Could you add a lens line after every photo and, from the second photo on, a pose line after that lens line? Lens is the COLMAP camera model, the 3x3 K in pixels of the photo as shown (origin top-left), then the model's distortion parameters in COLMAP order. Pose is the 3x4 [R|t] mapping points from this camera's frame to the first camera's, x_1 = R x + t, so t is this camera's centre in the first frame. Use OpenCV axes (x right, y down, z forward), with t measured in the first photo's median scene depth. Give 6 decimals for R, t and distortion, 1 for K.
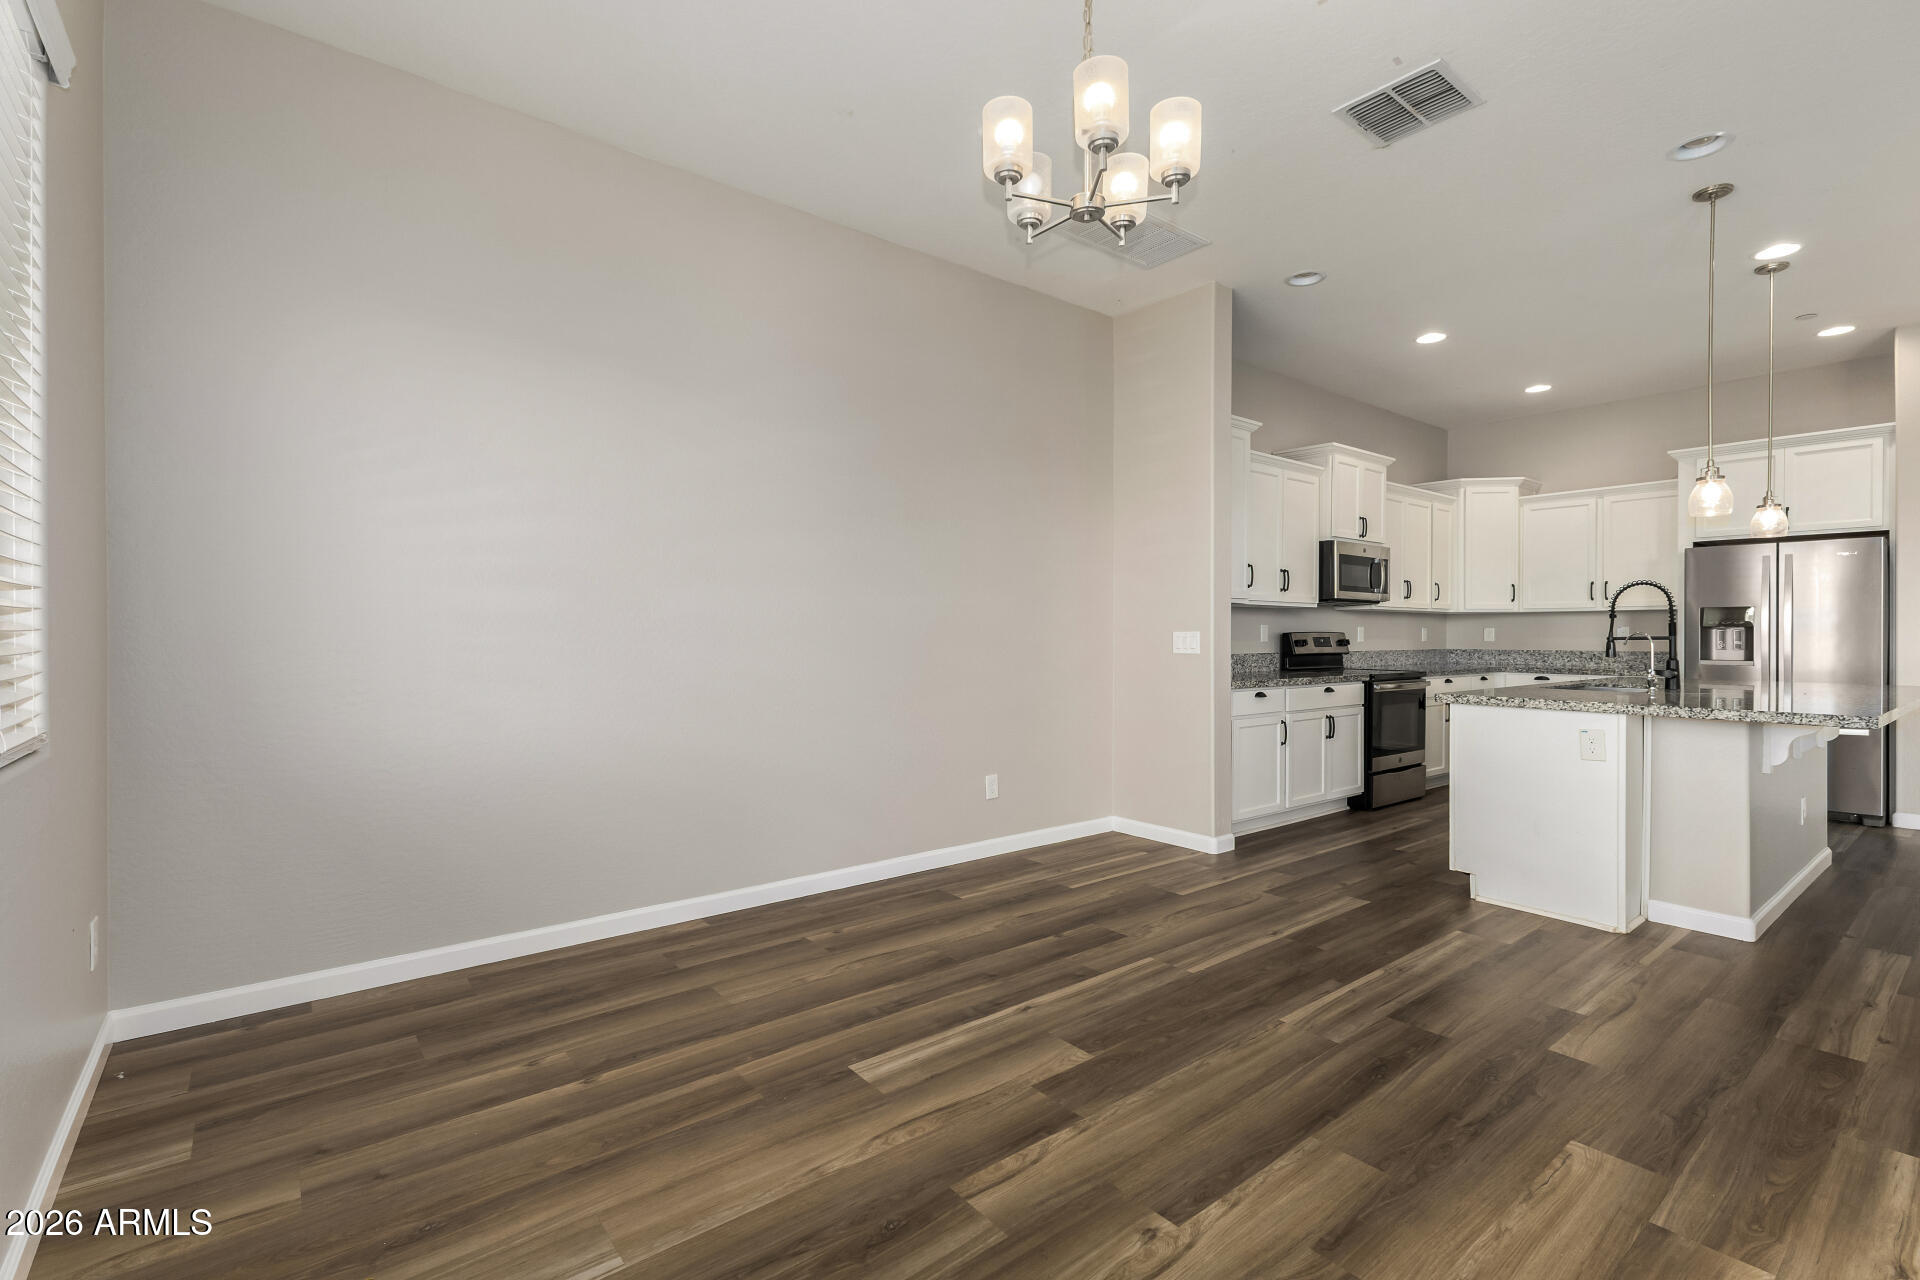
lens RADIAL K [[841.7, 0, 940.4], [0, 841.7, 639.4], [0, 0, 1]] dist [0.008342, -0.001059]
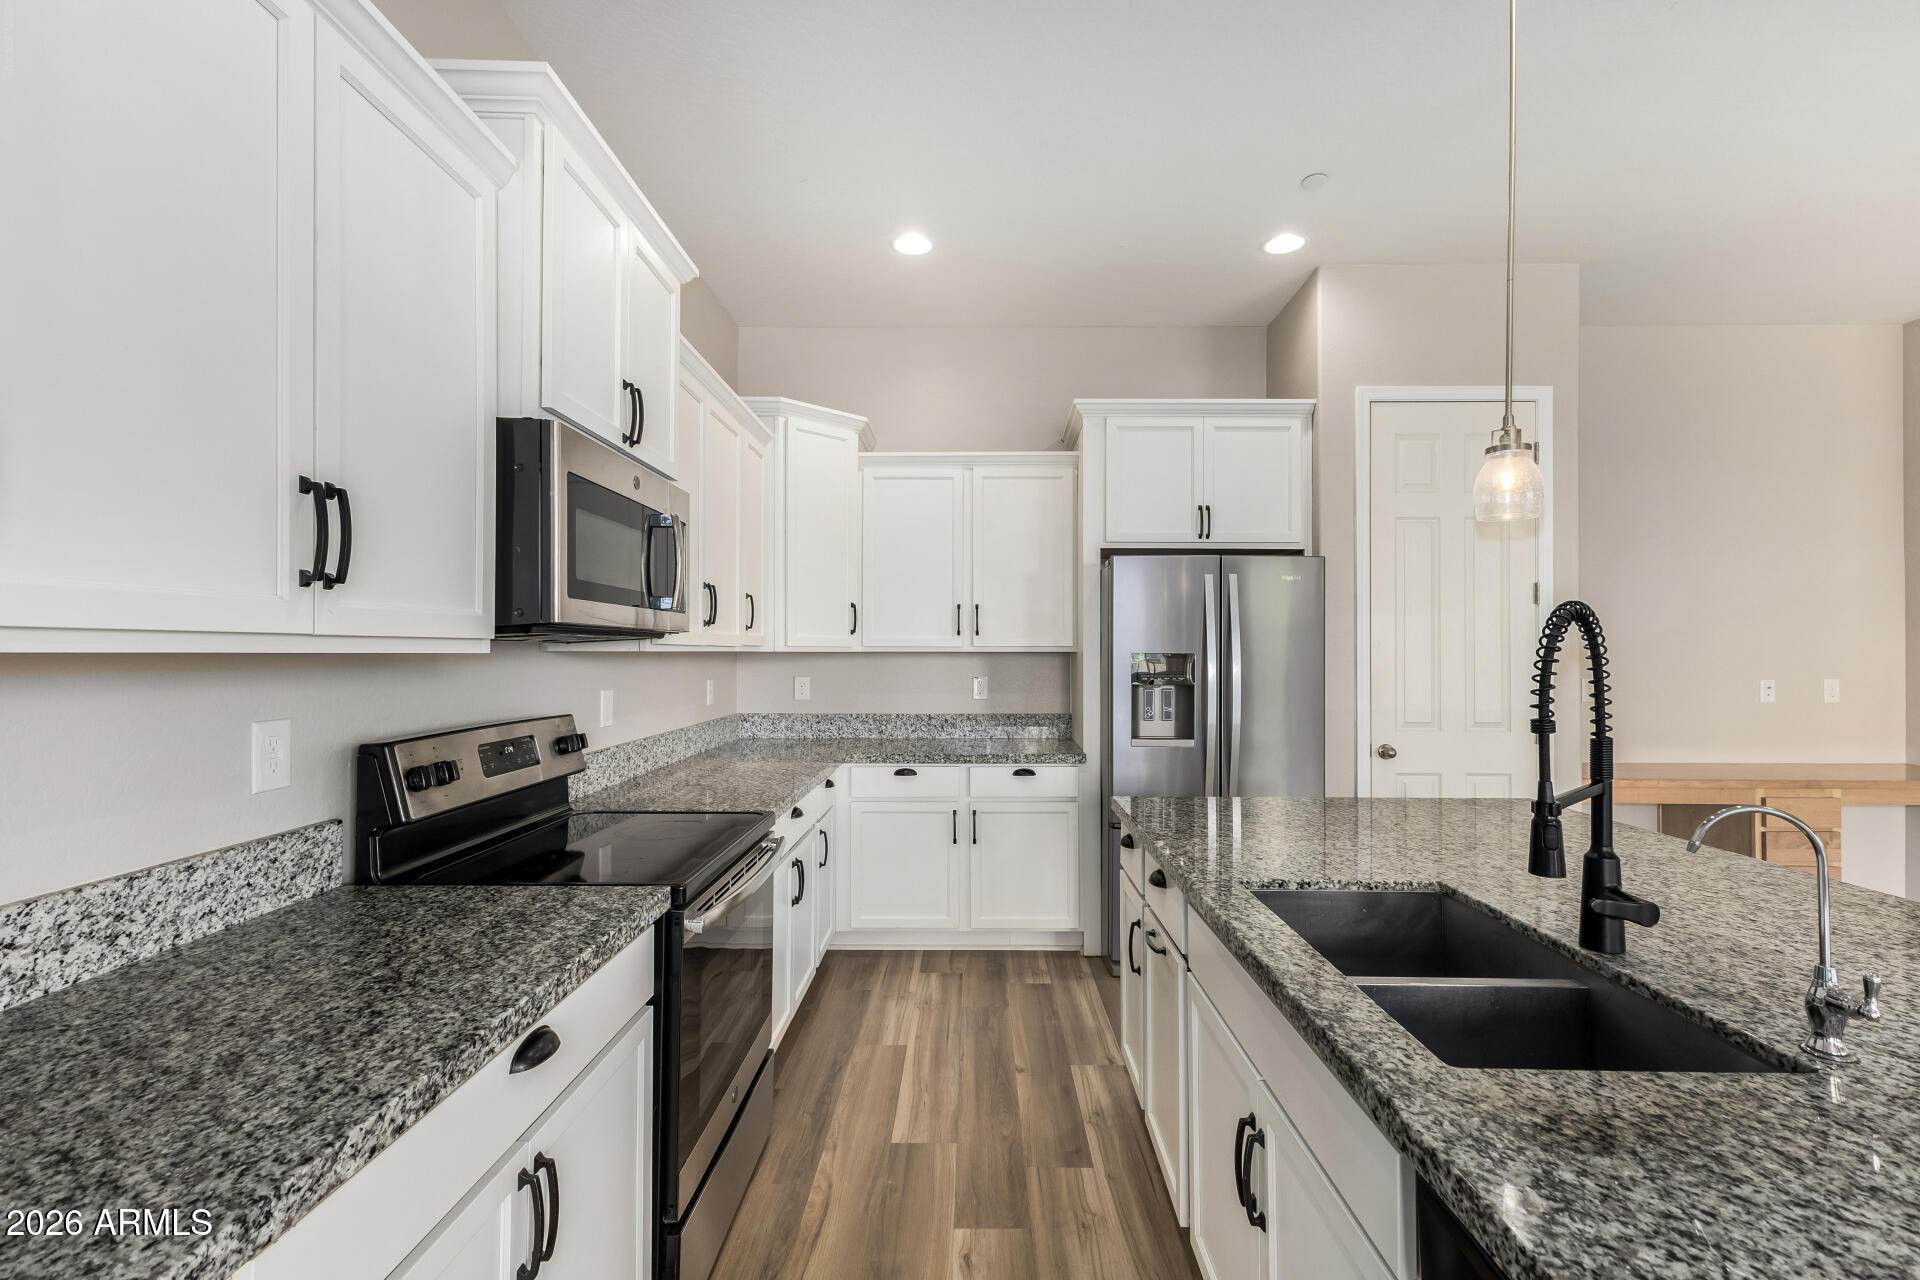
lens RADIAL K [[907.9, 0, 950.5], [0, 907.9, 646.5], [0, 0, 1]] dist [0.000108, 0.000198]
pose [[0.645647, 0.007335, 0.763601, 0.304385], [0.001070, 0.999944, -0.010510, -0.035432], [-0.763635, 0.007603, 0.645603, 0.664382]]
